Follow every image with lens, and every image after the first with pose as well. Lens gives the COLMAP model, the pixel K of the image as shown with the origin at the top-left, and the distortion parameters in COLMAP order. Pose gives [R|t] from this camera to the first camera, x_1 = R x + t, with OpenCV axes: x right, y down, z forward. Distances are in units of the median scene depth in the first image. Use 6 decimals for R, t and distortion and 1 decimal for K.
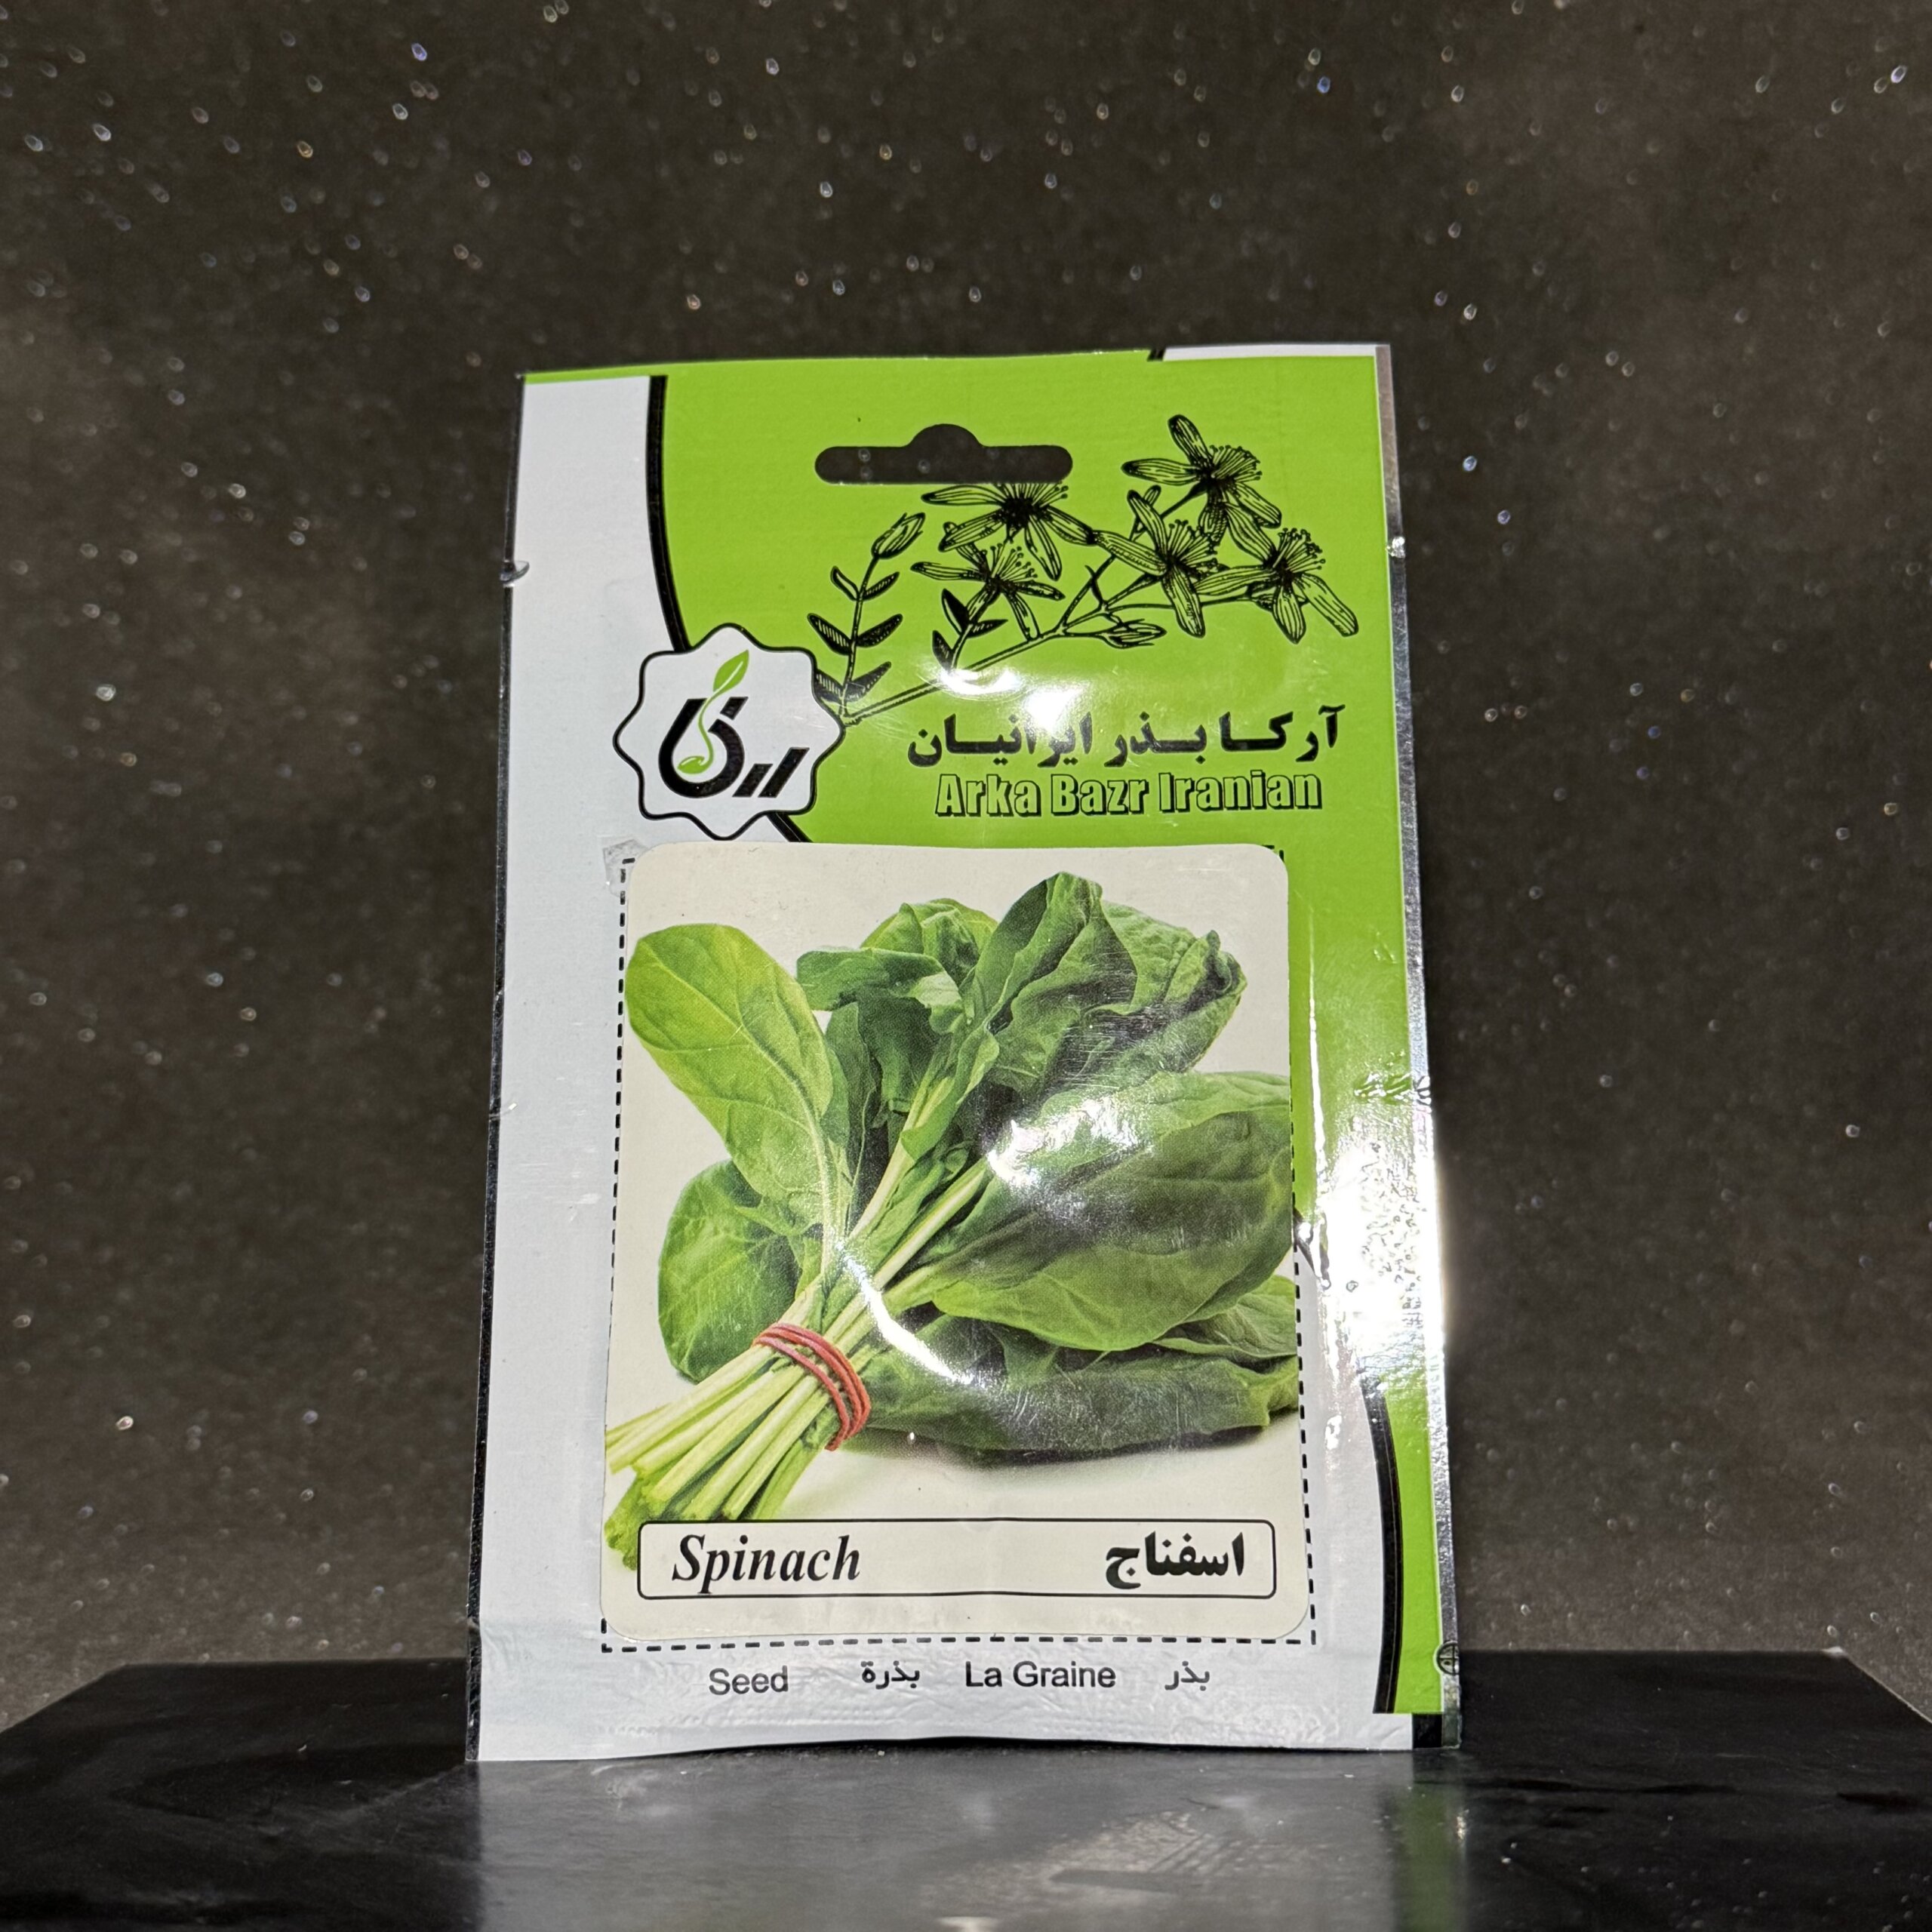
lens RADIAL K [[2591.1, 0, 971.0], [0, 2591.1, 952.6], [0, 0, 1]] dist [0.155779, -0.285331]
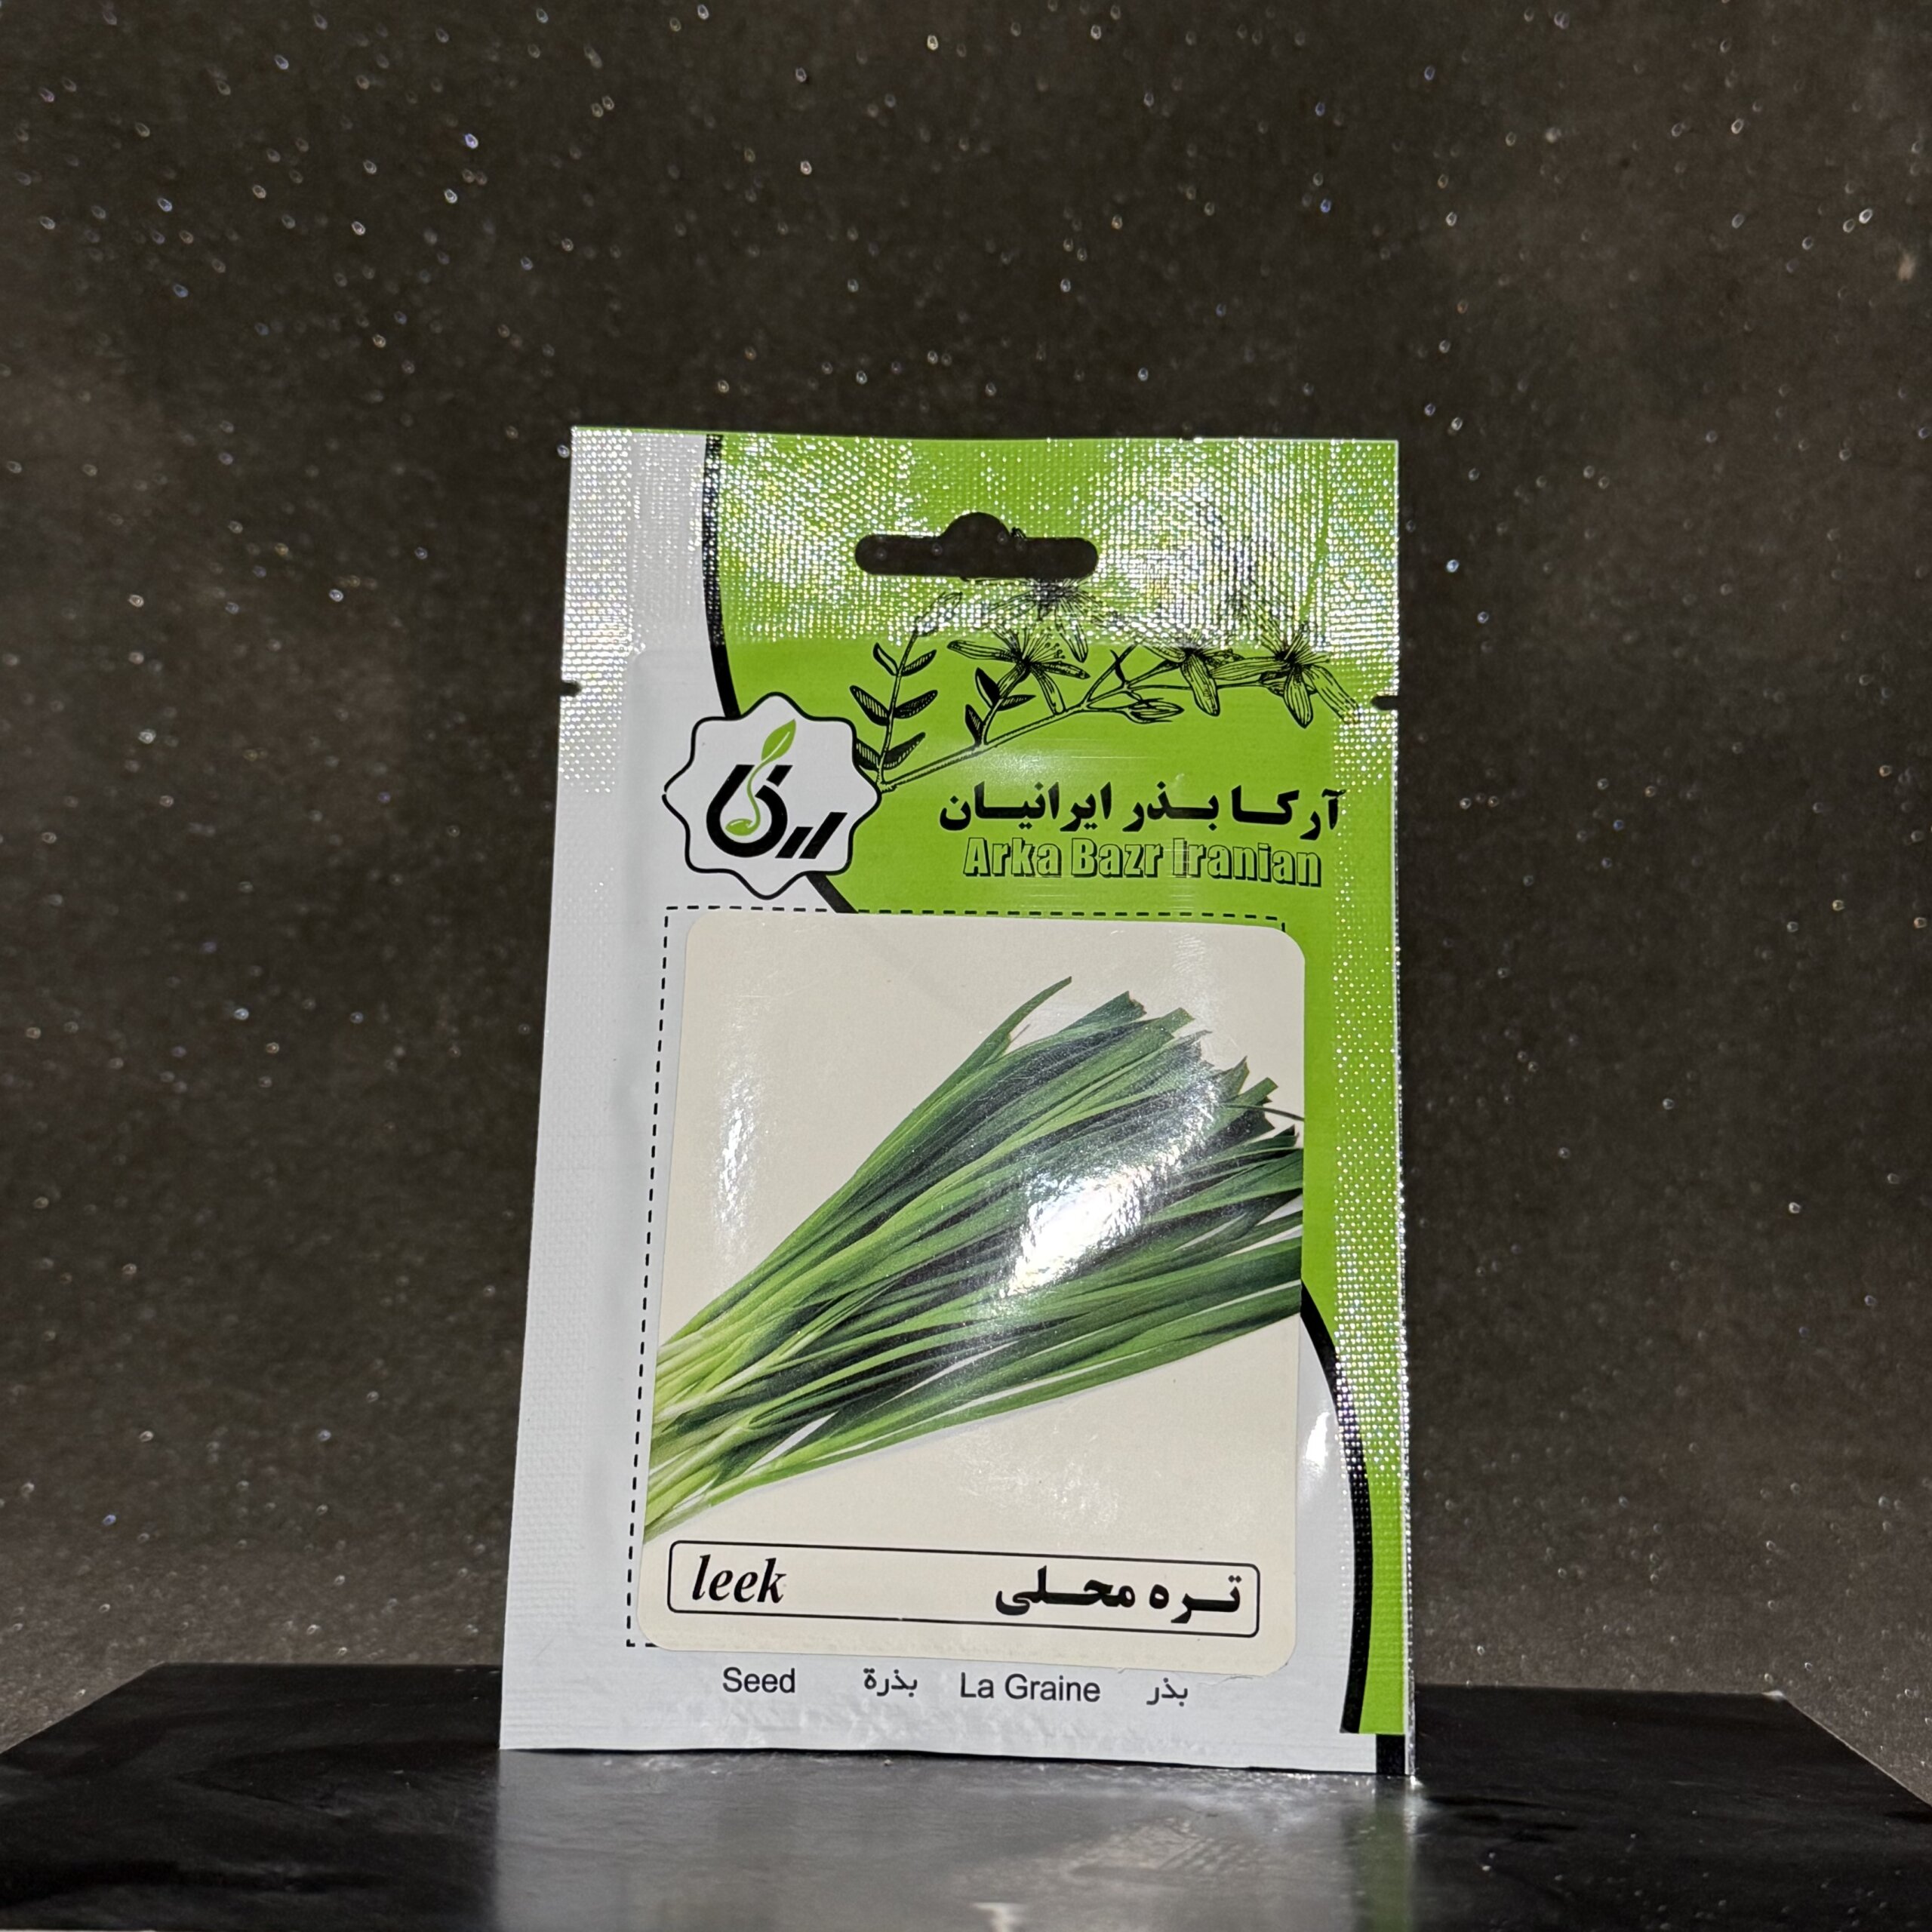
lens RADIAL K [[2994.2, 0, 990.9], [0, 2994.2, 962.3], [0, 0, 1]] dist [0.206568, -0.428100]
pose [[0.999398, 0.032773, 0.011405, -0.004821], [-0.032631, 0.999390, -0.012472, -0.005068], [-0.011807, 0.012092, 0.999857, -0.214134]]
